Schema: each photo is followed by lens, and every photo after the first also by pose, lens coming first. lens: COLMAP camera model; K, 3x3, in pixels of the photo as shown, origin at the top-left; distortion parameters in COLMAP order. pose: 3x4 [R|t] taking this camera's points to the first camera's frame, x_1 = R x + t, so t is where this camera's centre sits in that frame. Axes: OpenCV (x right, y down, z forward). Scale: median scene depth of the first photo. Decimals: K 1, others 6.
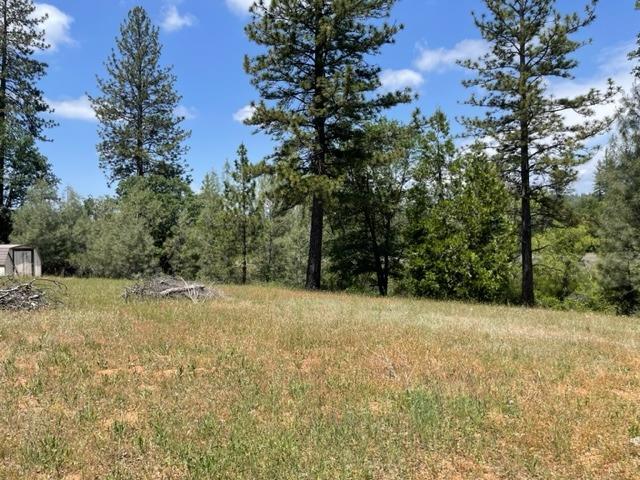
lens RADIAL K [[475.3, 0, 319.6], [0, 475.3, 232.6], [0, 0, 1]] dist [0.086886, -0.125706]
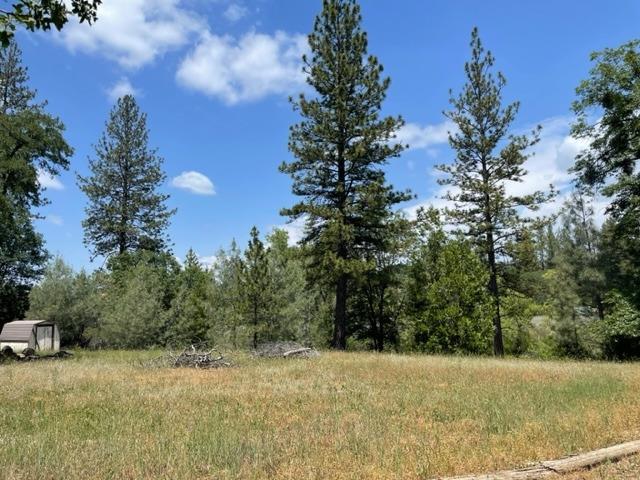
lens RADIAL K [[484.3, 0, 320.0], [0, 484.3, 240.0], [0, 0, 1]] dist [0.087082, -0.126743]
pose [[0.987201, 0.005299, 0.159395, -0.218948], [0.014128, 0.992612, -0.120504, -0.012461], [-0.158856, 0.121213, 0.979833, -0.185842]]
